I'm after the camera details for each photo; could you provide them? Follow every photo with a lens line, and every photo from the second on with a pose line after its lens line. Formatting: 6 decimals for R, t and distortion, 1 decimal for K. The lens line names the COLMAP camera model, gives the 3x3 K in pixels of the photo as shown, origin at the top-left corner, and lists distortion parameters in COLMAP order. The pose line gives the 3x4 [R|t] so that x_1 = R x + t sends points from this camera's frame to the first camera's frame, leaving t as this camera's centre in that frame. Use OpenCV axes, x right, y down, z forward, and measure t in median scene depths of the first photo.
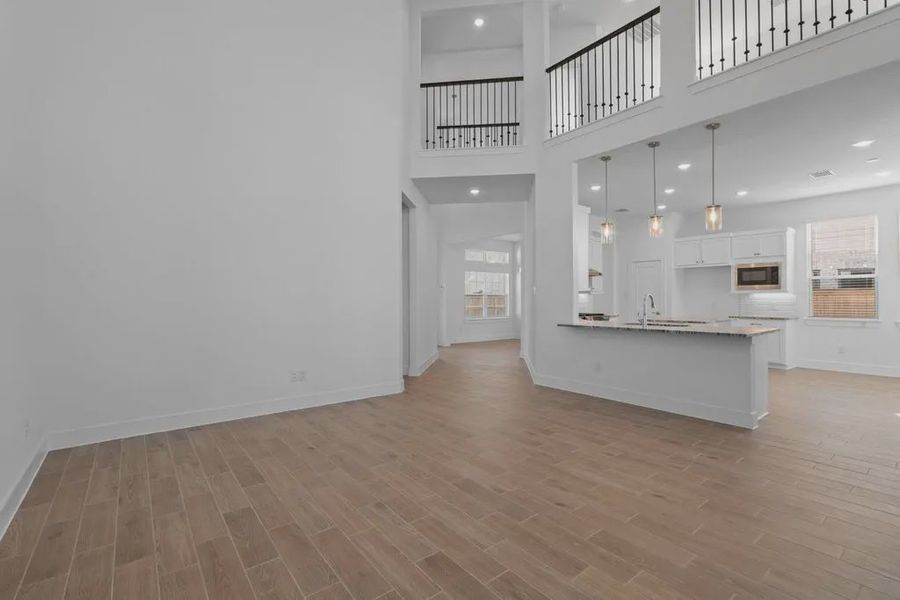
lens RADIAL K [[406.8, 0, 450.9], [0, 406.8, 298.3], [0, 0, 1]] dist [0.003454, 0.000393]
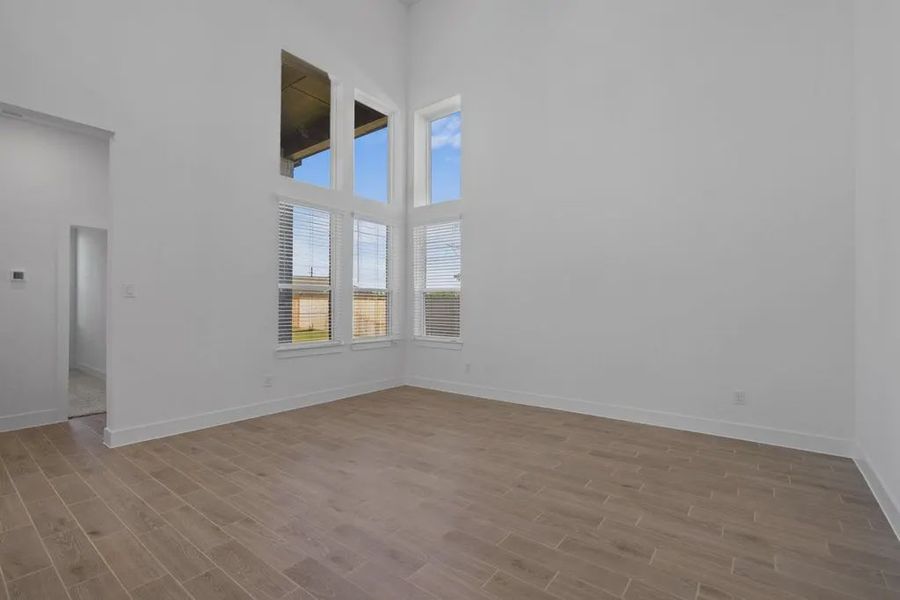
lens RADIAL K [[406.8, 0, 449.6], [0, 406.8, 302.7], [0, 0, 1]] dist [0.003454, 0.000393]
pose [[-0.969163, 0.000388, -0.246422, 0.210700], [0.003035, 0.999942, -0.010361, 0.004468], [0.246403, -0.010789, -0.969107, 1.737354]]
